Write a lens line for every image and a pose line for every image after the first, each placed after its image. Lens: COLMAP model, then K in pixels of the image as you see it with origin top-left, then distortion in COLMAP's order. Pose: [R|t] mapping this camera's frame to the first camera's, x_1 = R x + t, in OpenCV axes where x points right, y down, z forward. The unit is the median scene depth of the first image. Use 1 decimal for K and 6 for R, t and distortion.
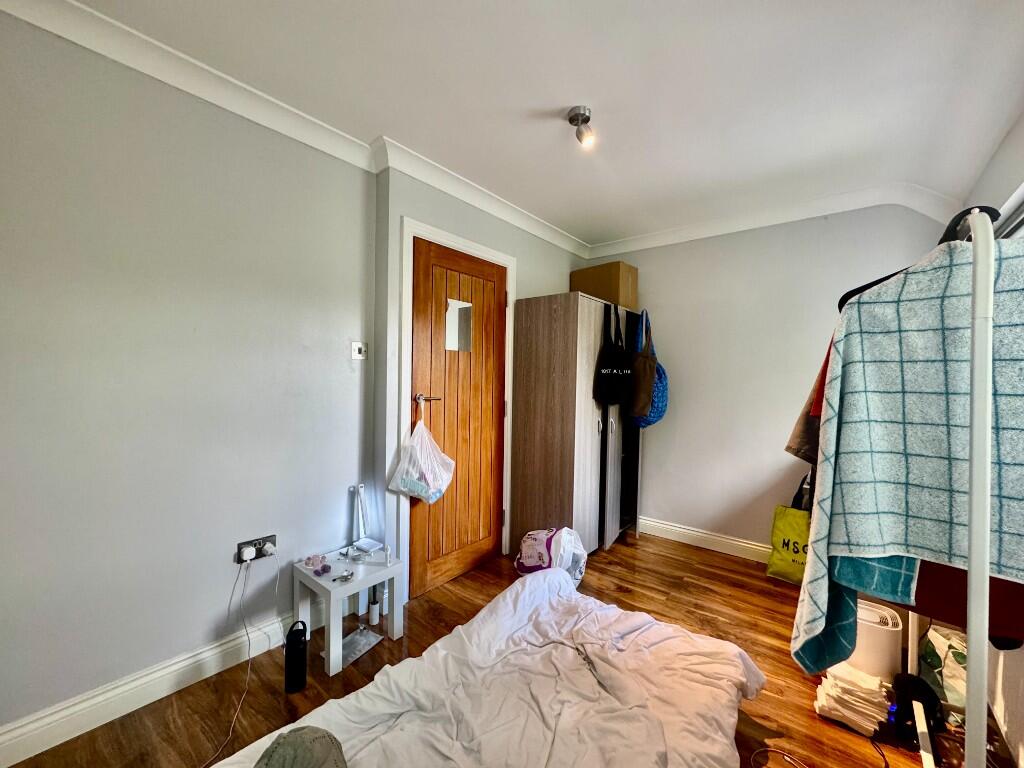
lens RADIAL K [[408.1, 0, 509.9], [0, 408.1, 382.2], [0, 0, 1]] dist [-0.000610, 0.000240]
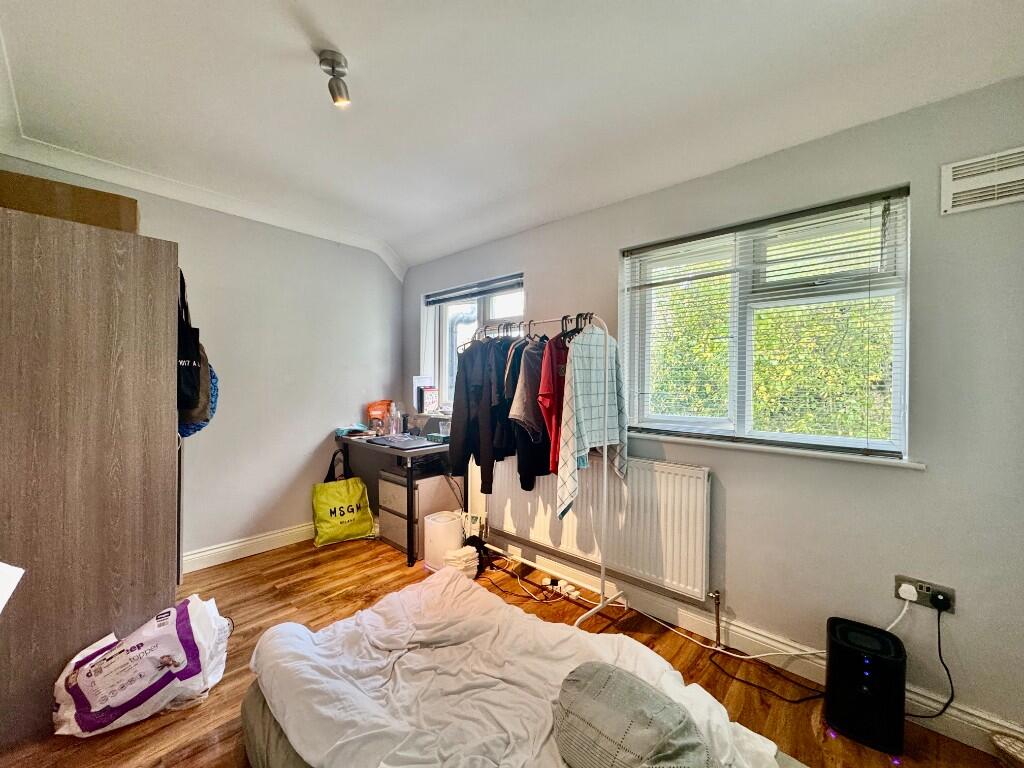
lens RADIAL K [[408.1, 0, 509.9], [0, 408.1, 382.2], [0, 0, 1]] dist [-0.000610, 0.000240]
pose [[0.053147, -0.022104, 0.998342, -0.488406], [0.000651, 0.999756, 0.022101, -0.009180], [-0.998587, -0.000524, 0.053148, 0.433045]]
